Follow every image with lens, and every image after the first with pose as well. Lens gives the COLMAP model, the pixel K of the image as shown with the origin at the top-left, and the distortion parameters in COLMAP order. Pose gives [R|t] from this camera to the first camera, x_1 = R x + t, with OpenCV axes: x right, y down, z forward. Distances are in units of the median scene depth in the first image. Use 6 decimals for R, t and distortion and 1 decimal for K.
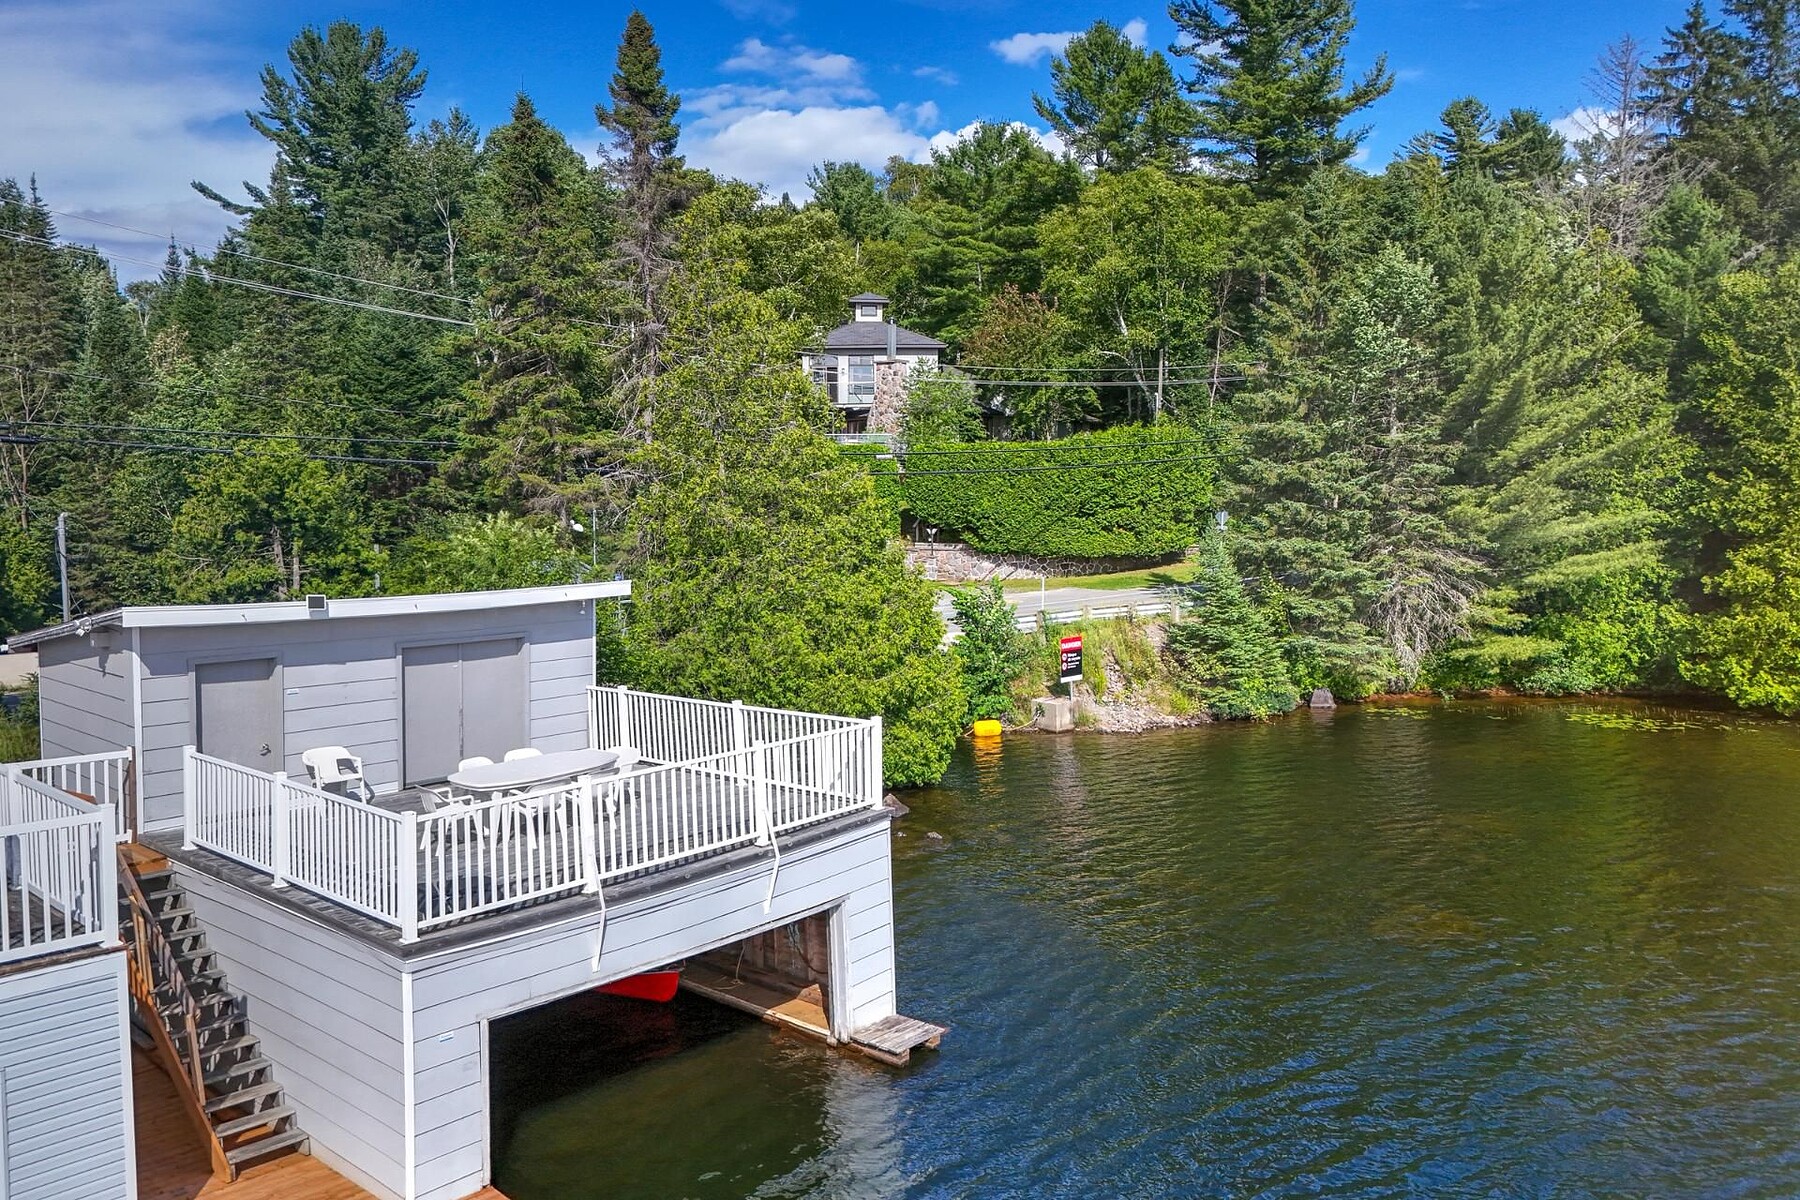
lens RADIAL K [[1318.7, 0, 896.0], [0, 1318.7, 616.9], [0, 0, 1]] dist [0.040649, -0.004745]
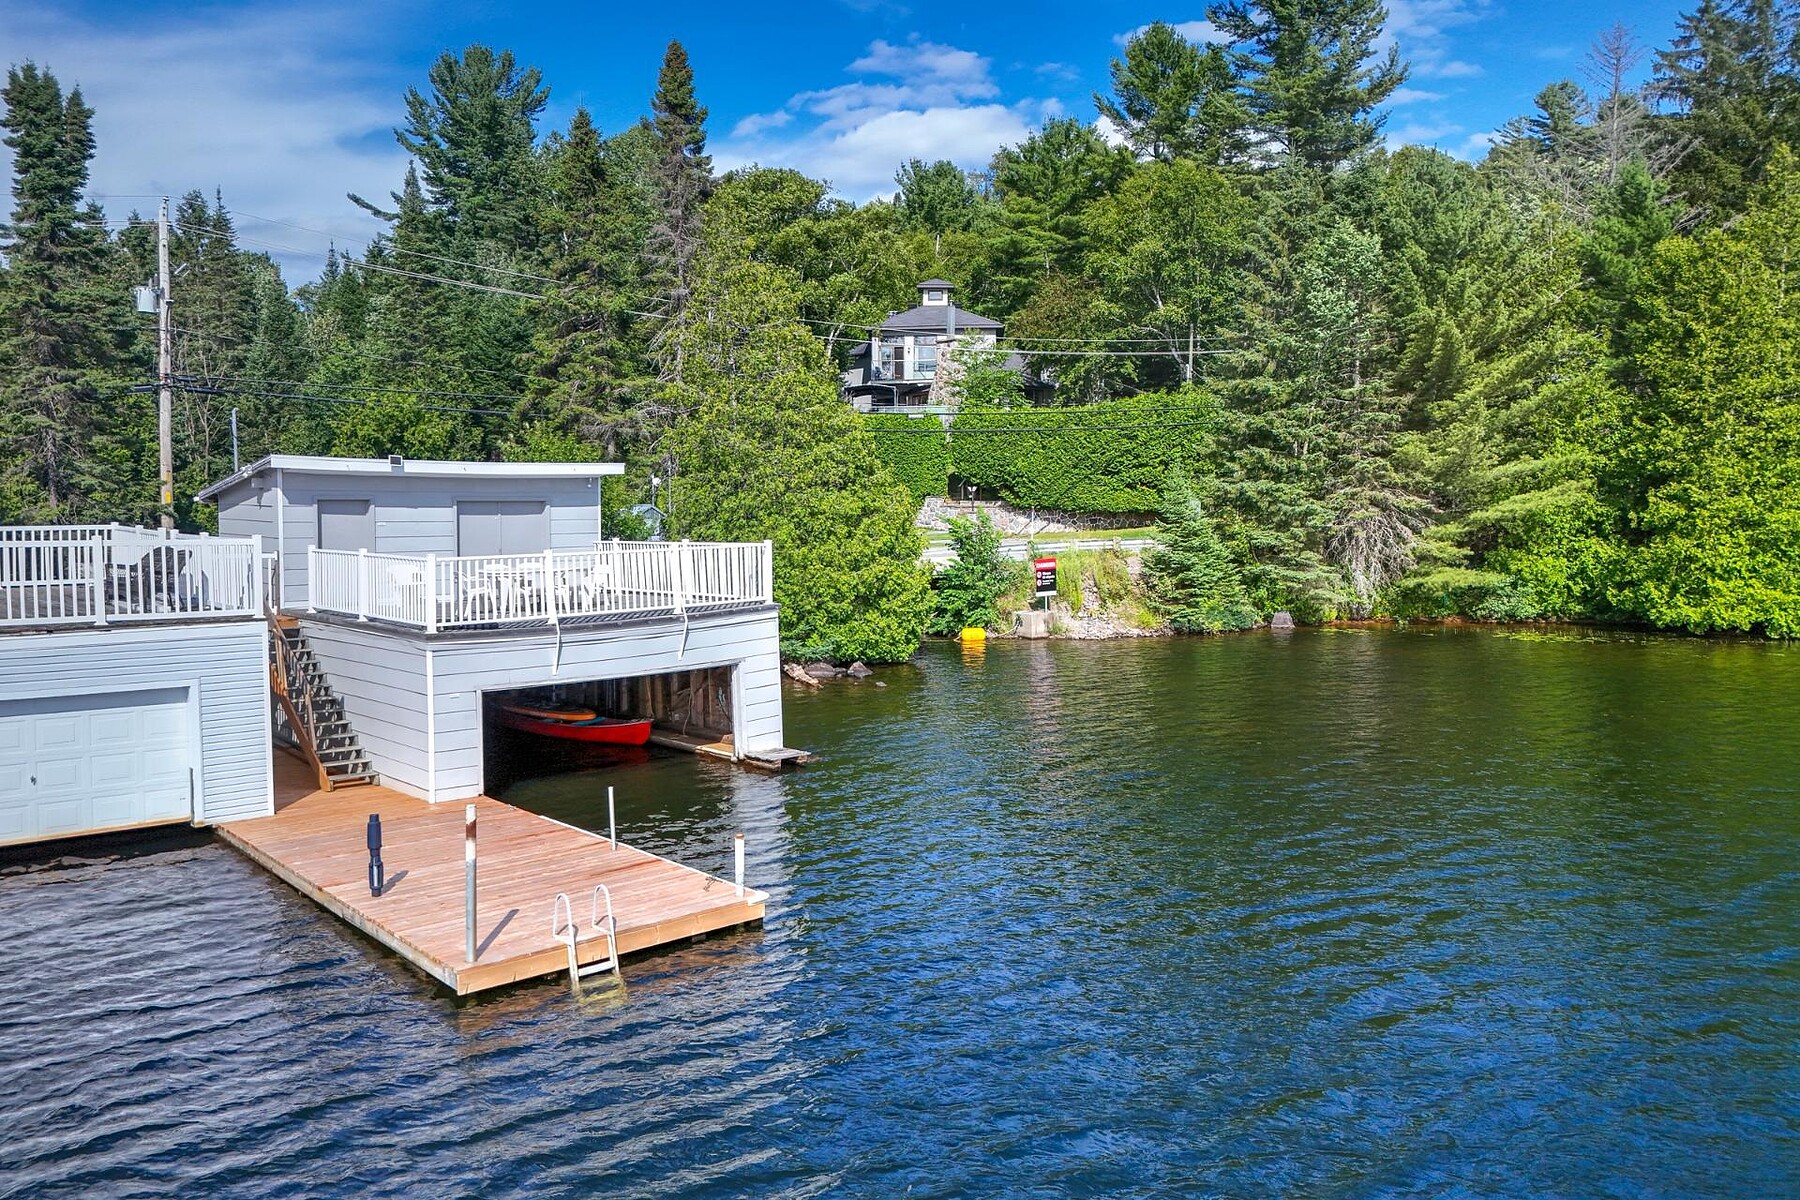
lens RADIAL K [[1318.7, 0, 896.0], [0, 1318.7, 616.9], [0, 0, 1]] dist [0.040649, -0.004745]
pose [[0.995145, 0.009810, -0.097928, 0.101036], [-0.009830, 0.999952, 0.000279, 0.060157], [0.097926, 0.000685, 0.995193, -0.158787]]
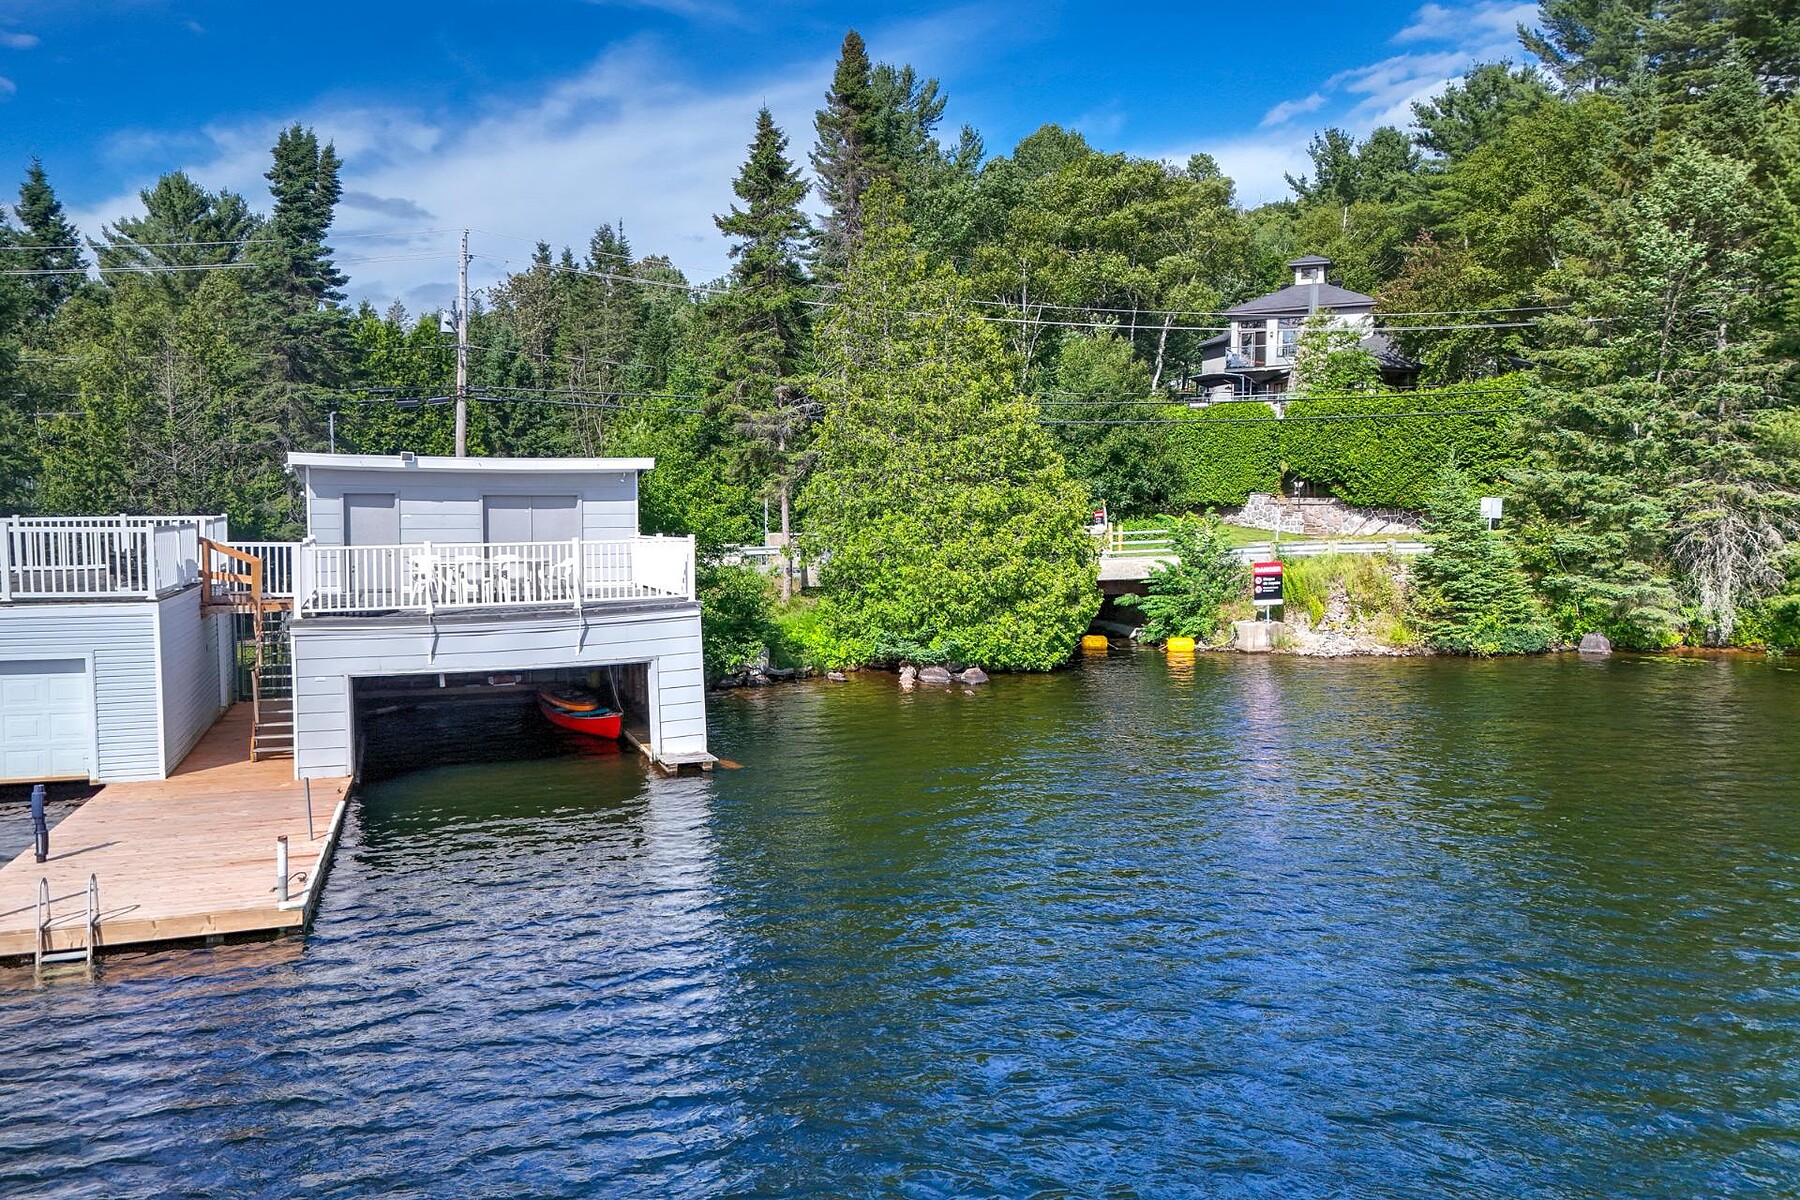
lens RADIAL K [[1330.3, 0, 900.0], [0, 1330.3, 600.0], [0, 0, 1]] dist [0.031523, -0.005753]
pose [[0.888652, 0.036407, -0.457134, 0.310121], [-0.042299, 0.999101, -0.002658, 0.052815], [0.456627, 0.021698, 0.889394, -0.052271]]
